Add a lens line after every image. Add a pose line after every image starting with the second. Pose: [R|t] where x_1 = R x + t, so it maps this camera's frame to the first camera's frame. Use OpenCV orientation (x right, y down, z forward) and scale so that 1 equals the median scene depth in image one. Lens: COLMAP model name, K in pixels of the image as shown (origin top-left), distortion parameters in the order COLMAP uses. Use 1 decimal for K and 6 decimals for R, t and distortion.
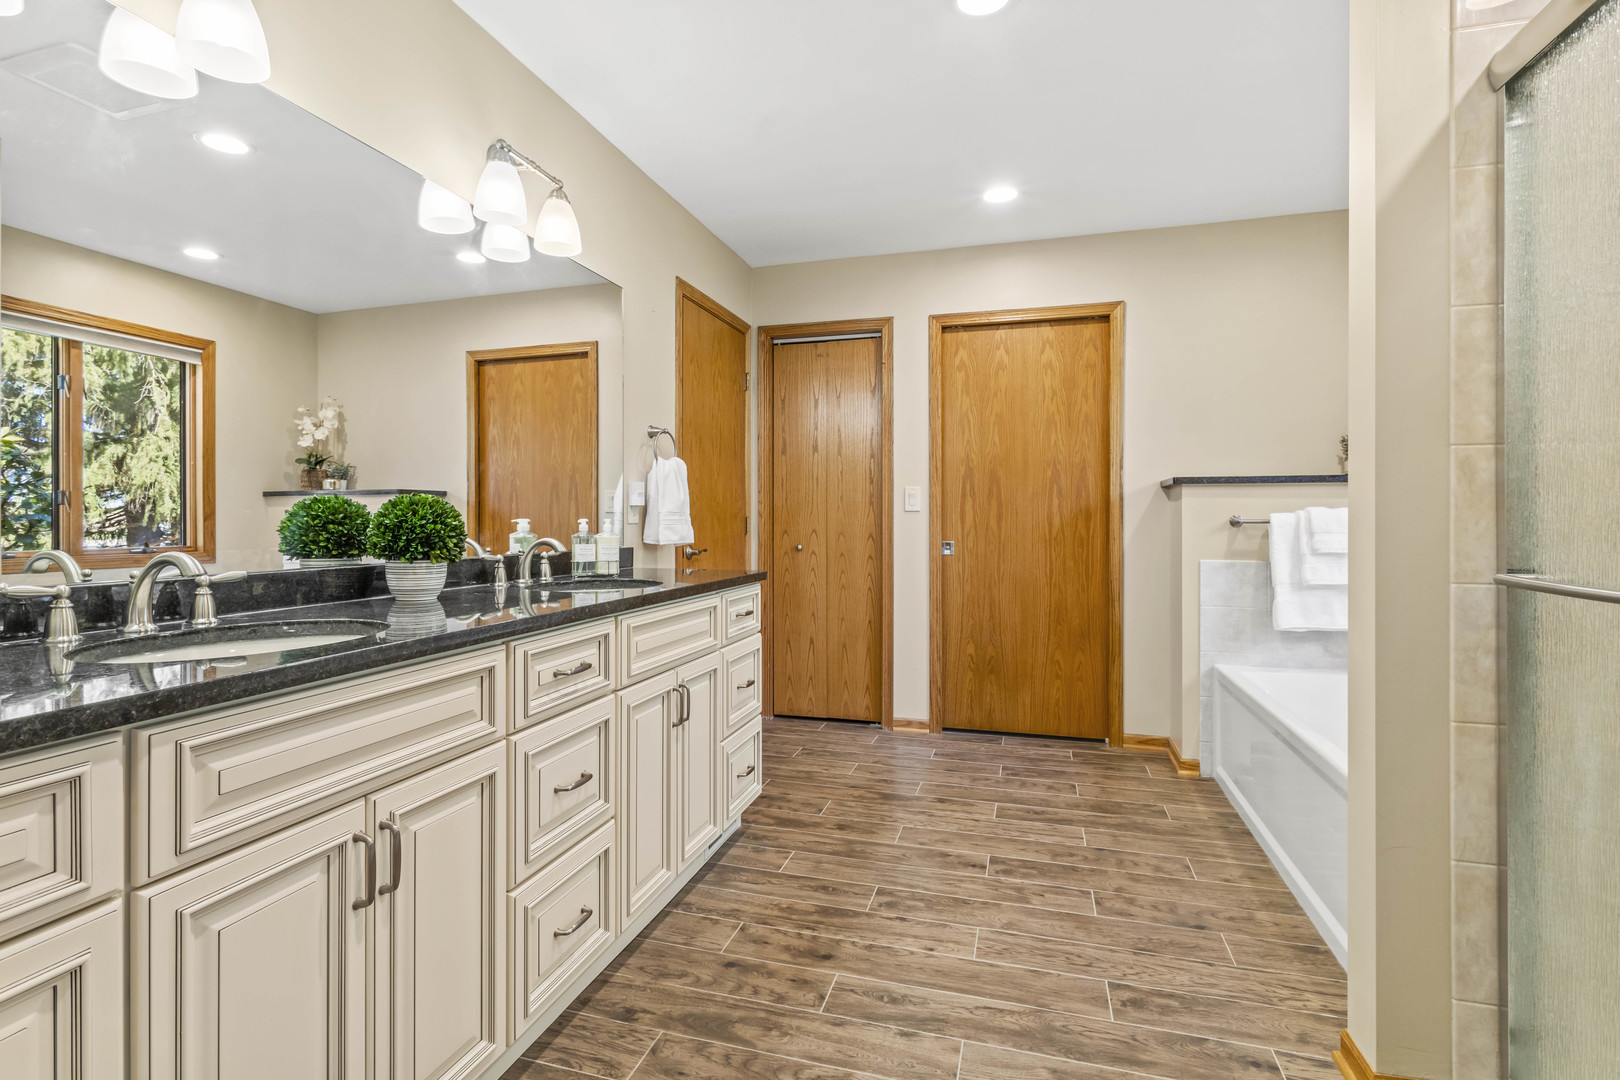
lens RADIAL K [[766.3, 0, 808.1], [0, 766.3, 522.6], [0, 0, 1]] dist [0.004770, 0.000427]
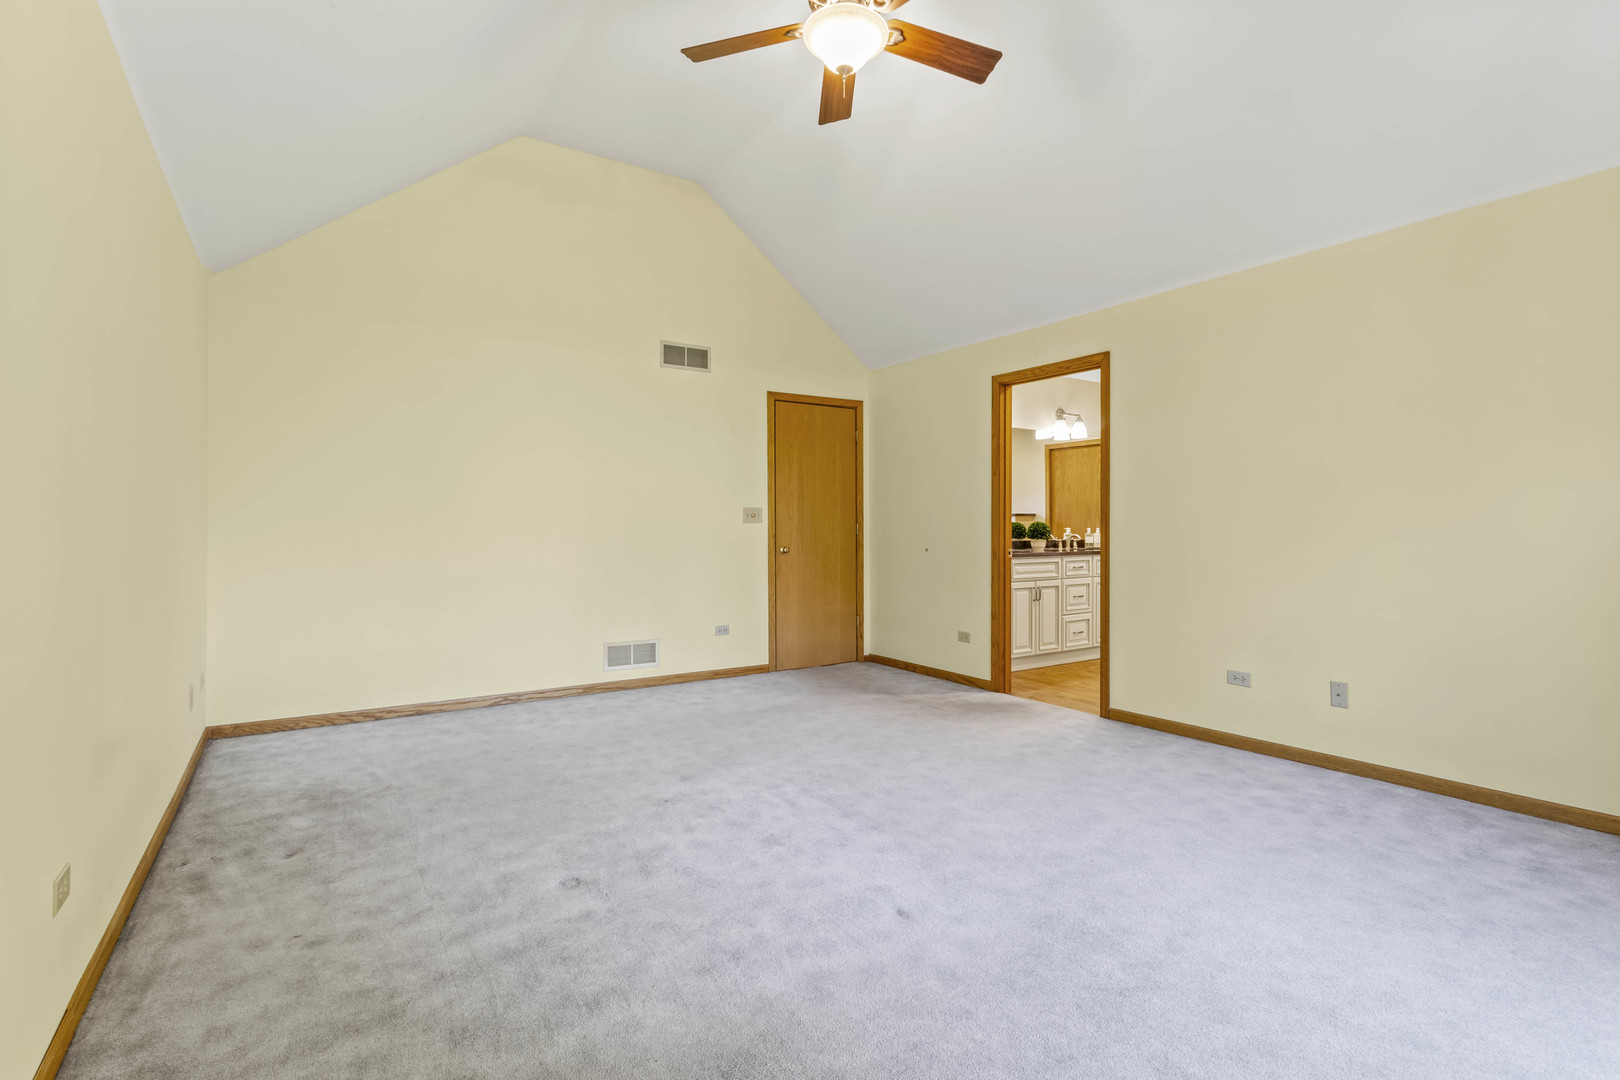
lens RADIAL K [[766.3, 0, 807.6], [0, 766.3, 529.2], [0, 0, 1]] dist [0.004770, 0.000427]
pose [[0.762135, -0.002215, -0.647415, 0.869410], [0.001441, 0.999997, -0.001725, 0.004052], [0.647417, 0.000382, 0.762136, -2.128215]]
